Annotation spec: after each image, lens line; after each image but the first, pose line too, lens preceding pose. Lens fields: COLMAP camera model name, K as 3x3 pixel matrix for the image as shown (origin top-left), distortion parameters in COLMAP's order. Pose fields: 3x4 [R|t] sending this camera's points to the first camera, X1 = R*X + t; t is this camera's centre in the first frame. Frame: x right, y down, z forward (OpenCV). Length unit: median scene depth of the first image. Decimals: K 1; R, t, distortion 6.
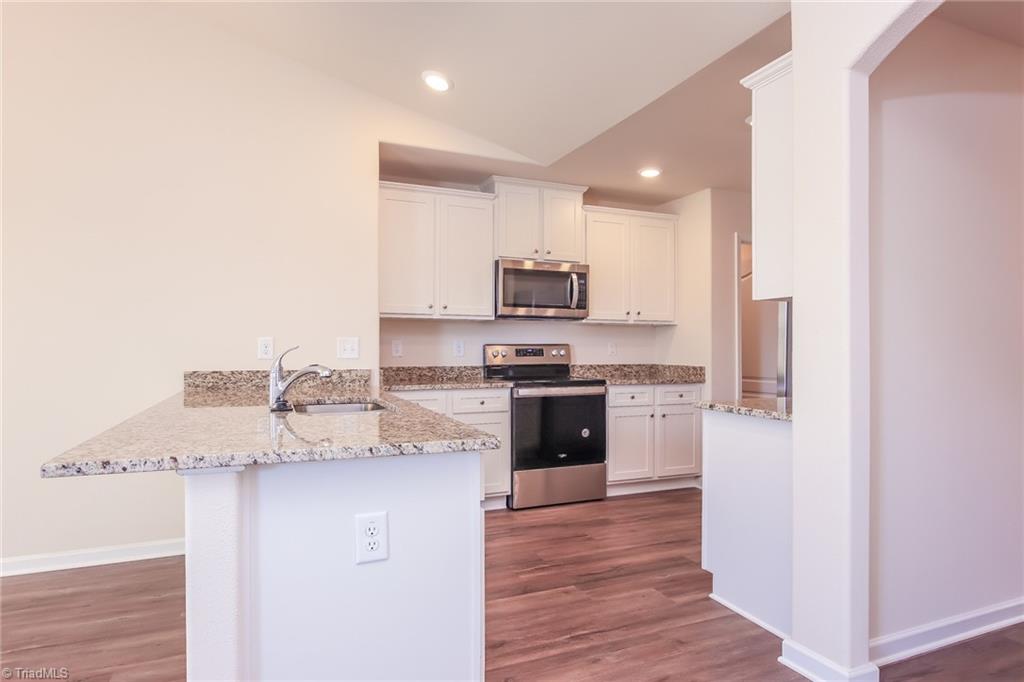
lens RADIAL K [[583.0, 0, 504.3], [0, 583.0, 346.1], [0, 0, 1]] dist [-0.006505, 0.000810]
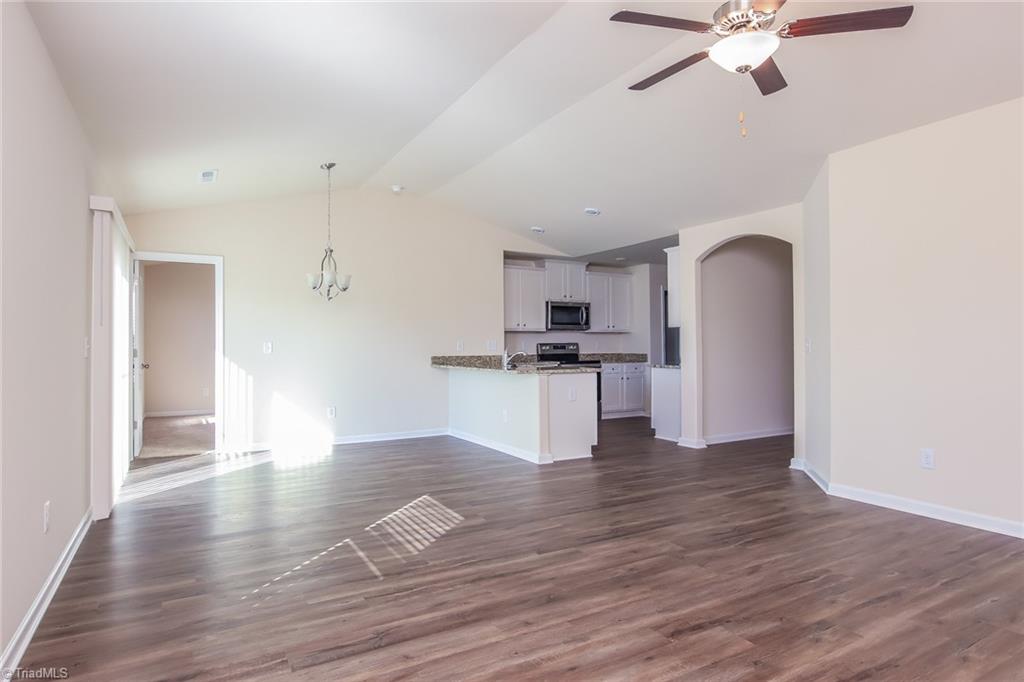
lens RADIAL K [[583.0, 0, 516.0], [0, 583.0, 339.4], [0, 0, 1]] dist [-0.006505, 0.000810]
pose [[0.990212, -0.008052, 0.139338, -0.388496], [0.009310, 0.999922, -0.008378, -0.000801], [-0.139260, 0.009593, 0.990209, -0.941887]]
